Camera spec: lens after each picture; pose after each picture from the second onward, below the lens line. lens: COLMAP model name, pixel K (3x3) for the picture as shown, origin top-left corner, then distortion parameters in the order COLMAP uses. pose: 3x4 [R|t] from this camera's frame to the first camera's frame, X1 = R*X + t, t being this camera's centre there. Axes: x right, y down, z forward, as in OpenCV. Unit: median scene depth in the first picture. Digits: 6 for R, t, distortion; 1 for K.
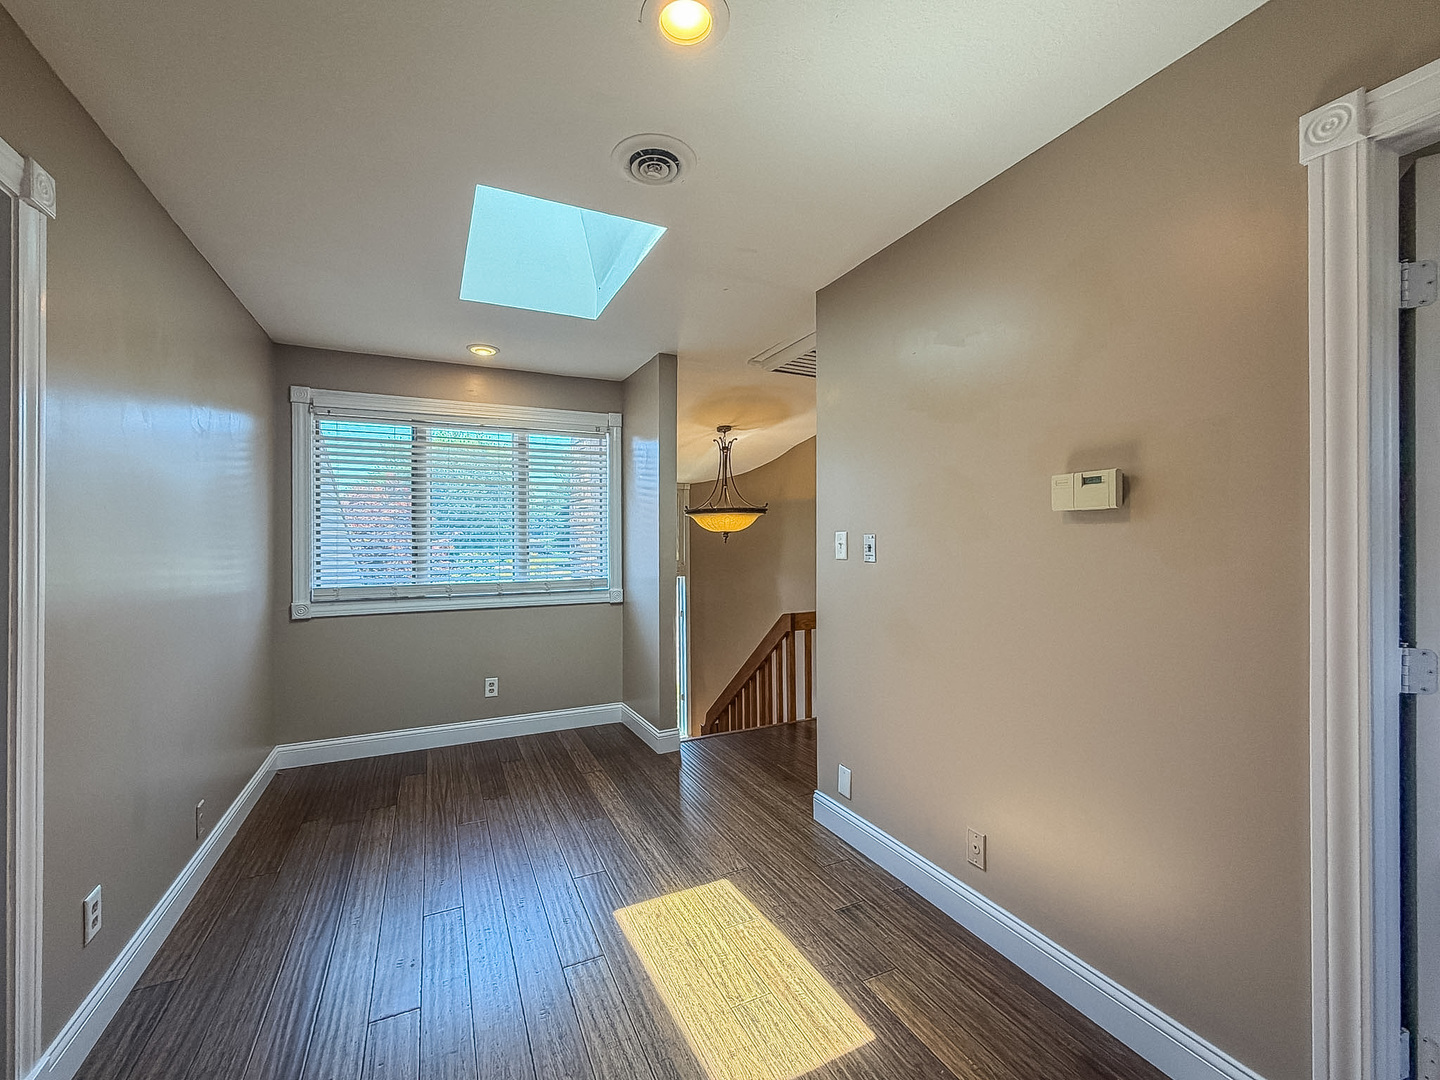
lens RADIAL K [[603.8, 0, 721.9], [0, 603.8, 544.7], [0, 0, 1]] dist [0.000375, -0.000146]
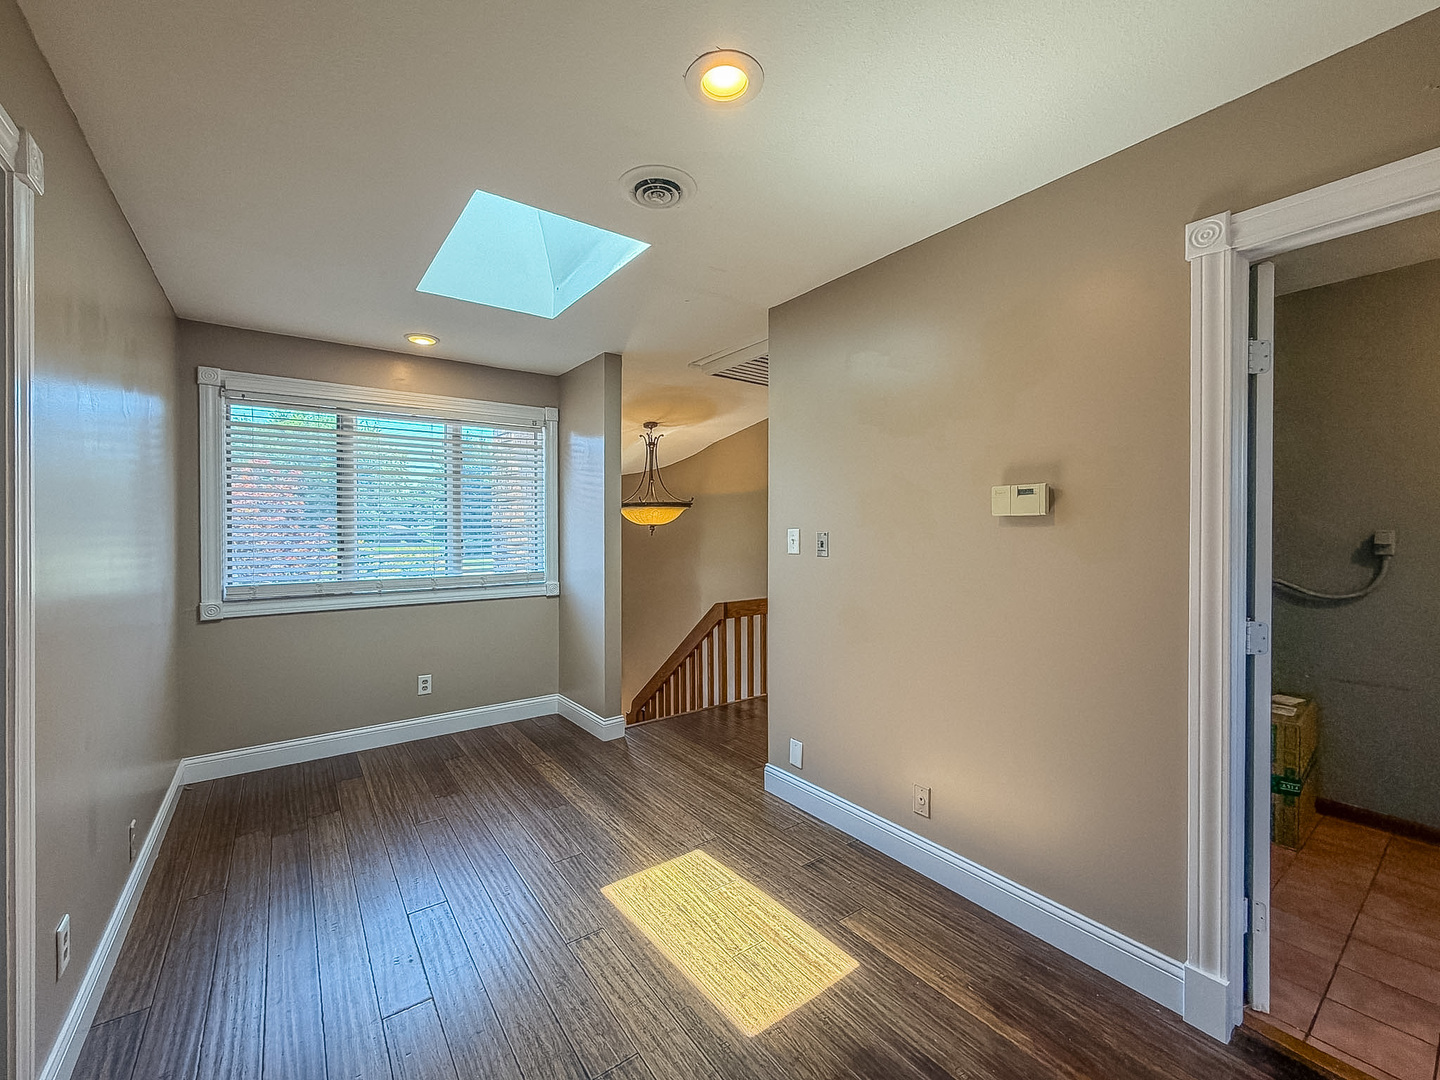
lens RADIAL K [[593.6, 0, 723.4], [0, 593.6, 539.2], [0, 0, 1]] dist [-0.000064, 0.000389]
pose [[0.982612, -0.000933, 0.185670, -0.110625], [-0.000726, 0.999960, 0.008869, -0.010316], [-0.185671, -0.008850, 0.982572, -0.039173]]
